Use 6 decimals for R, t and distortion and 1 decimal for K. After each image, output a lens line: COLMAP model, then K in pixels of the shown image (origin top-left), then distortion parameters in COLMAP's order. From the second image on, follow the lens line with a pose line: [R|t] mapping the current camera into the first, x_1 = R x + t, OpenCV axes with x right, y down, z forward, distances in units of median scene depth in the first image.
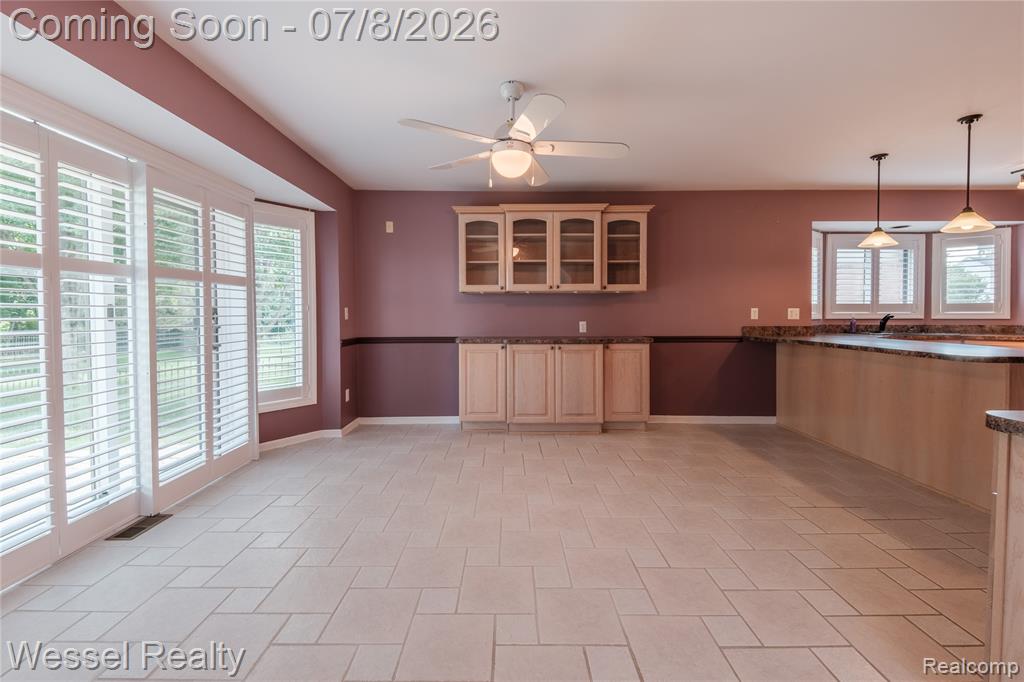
lens RADIAL K [[432.4, 0, 515.4], [0, 432.4, 324.4], [0, 0, 1]] dist [-0.017272, -0.000227]
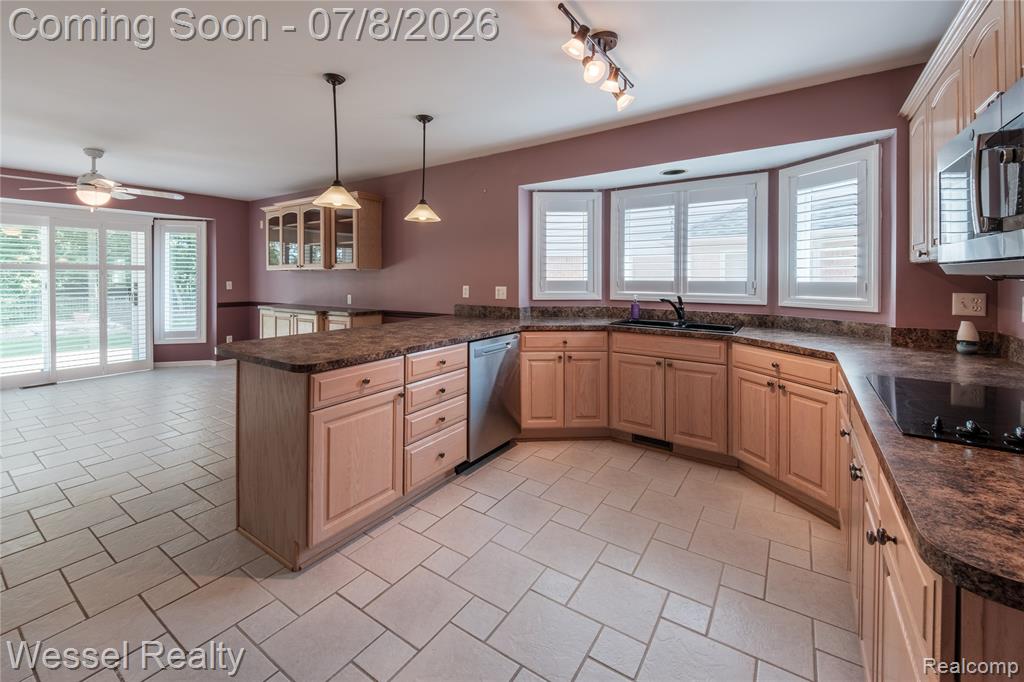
lens RADIAL K [[402.6, 0, 486.5], [0, 402.6, 285.1], [0, 0, 1]] dist [0.024335, -0.008118]
pose [[0.831295, 0.015047, -0.555628, 1.155754], [-0.019716, 0.999803, -0.002422, -0.040629], [0.555481, 0.012969, 0.831428, 0.318903]]
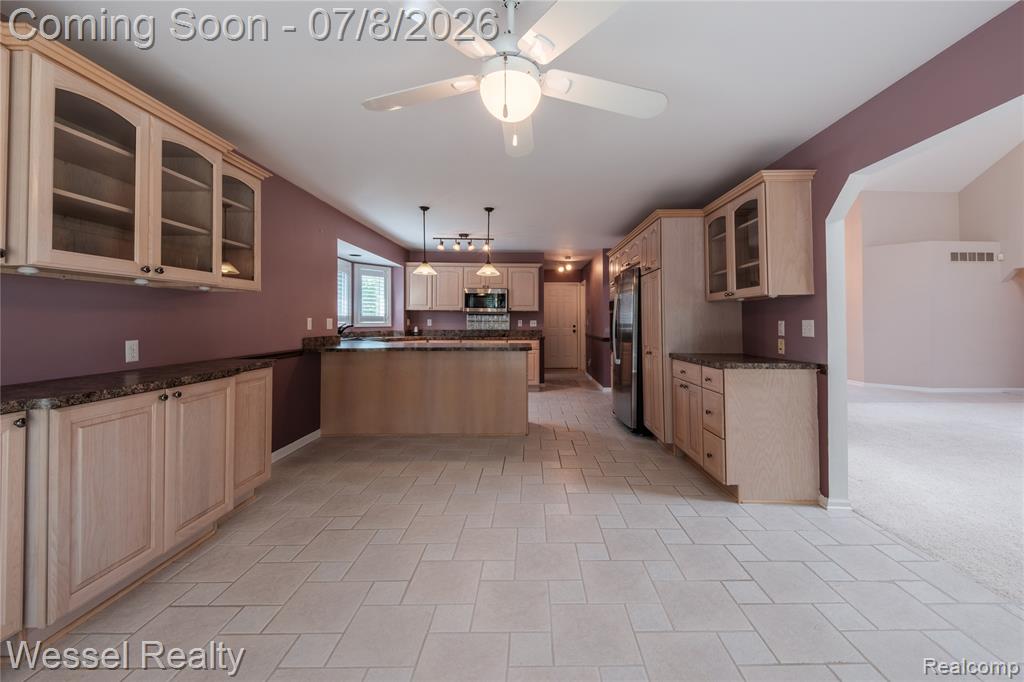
lens RADIAL K [[402.6, 0, 529.0], [0, 402.6, 311.3], [0, 0, 1]] dist [0.024335, -0.008118]
pose [[-0.017575, 0.027193, 0.999476, -0.361593], [0.024280, 0.999347, -0.026762, -0.018241], [-0.999551, 0.023797, -0.018224, 0.573482]]
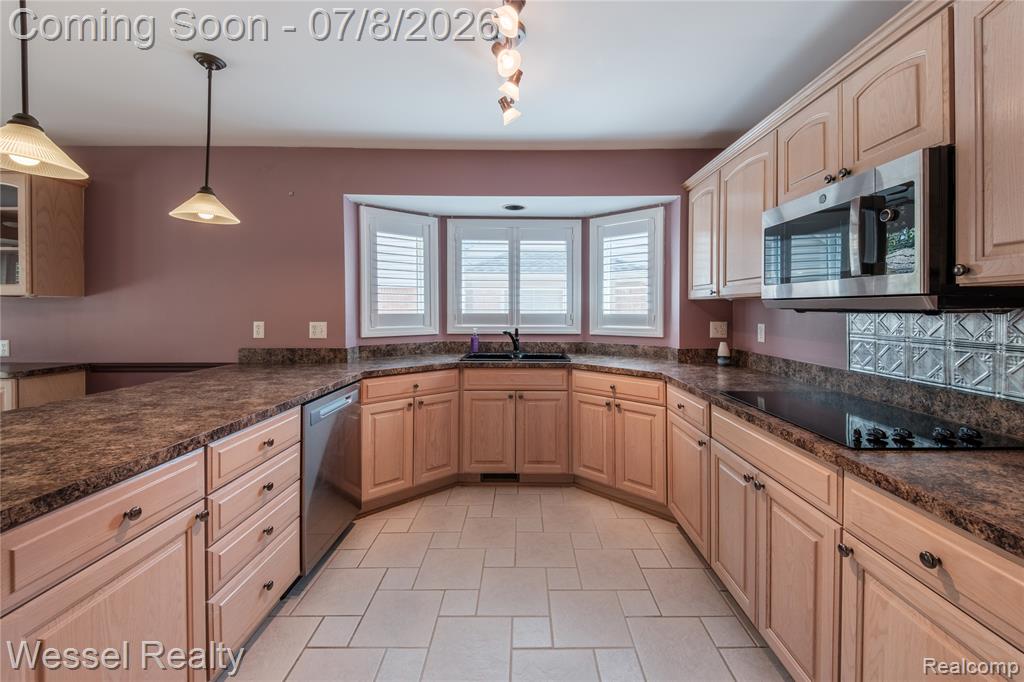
lens RADIAL K [[402.6, 0, 520.8], [0, 402.6, 315.1], [0, 0, 1]] dist [0.024335, -0.008118]
pose [[0.999537, 0.005018, 0.030012, 1.014744], [-0.004617, 0.999899, -0.013420, -0.044091], [-0.030076, 0.013275, 0.999459, 0.375409]]
